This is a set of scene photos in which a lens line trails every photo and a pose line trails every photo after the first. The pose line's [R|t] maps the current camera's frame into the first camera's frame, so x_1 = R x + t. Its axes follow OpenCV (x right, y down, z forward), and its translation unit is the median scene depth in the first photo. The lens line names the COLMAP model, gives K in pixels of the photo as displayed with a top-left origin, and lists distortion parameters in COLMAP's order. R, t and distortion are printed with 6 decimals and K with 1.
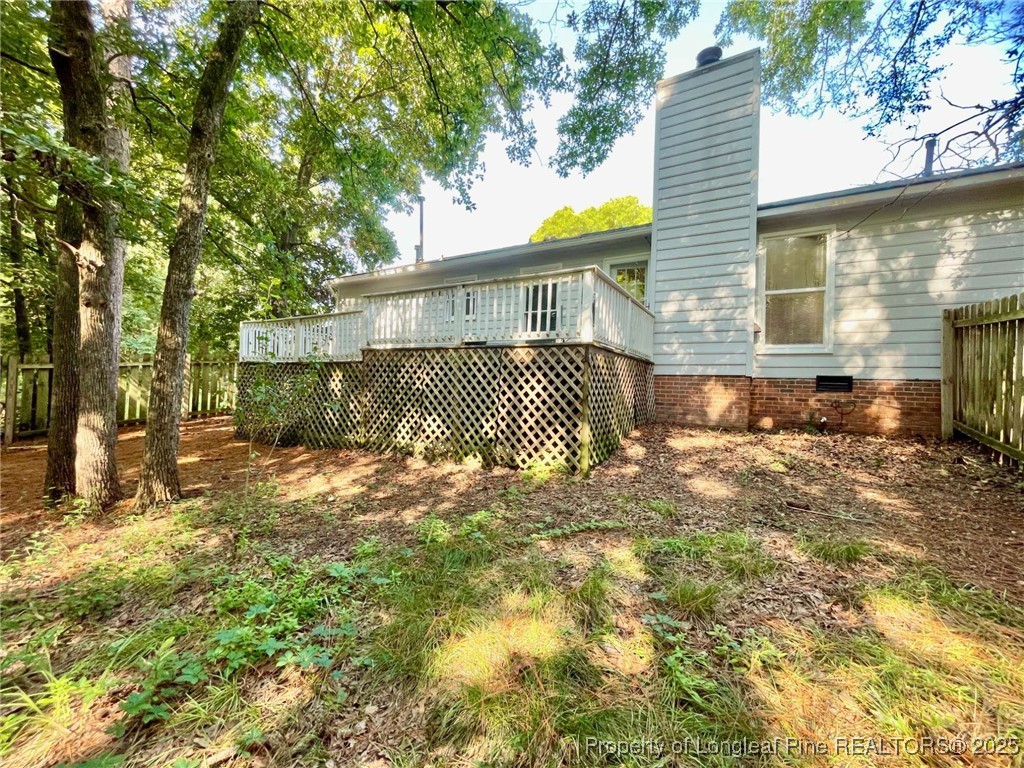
lens RADIAL K [[414.2, 0, 513.7], [0, 414.2, 381.7], [0, 0, 1]] dist [-0.000067, 0.000083]
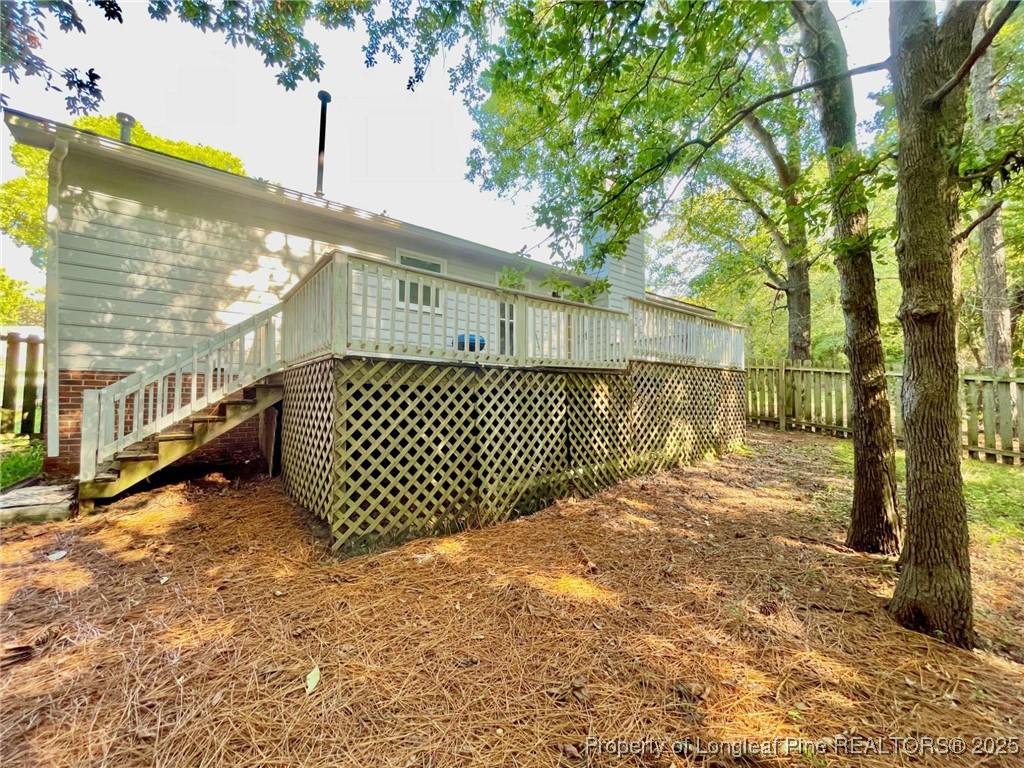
lens RADIAL K [[414.2, 0, 513.7], [0, 414.2, 381.7], [0, 0, 1]] dist [-0.000067, 0.000083]
pose [[0.346920, 0.003479, 0.937888, -1.222693], [-0.000510, 0.999994, -0.003520, -0.026646], [-0.937895, 0.000742, 0.346919, 0.903236]]
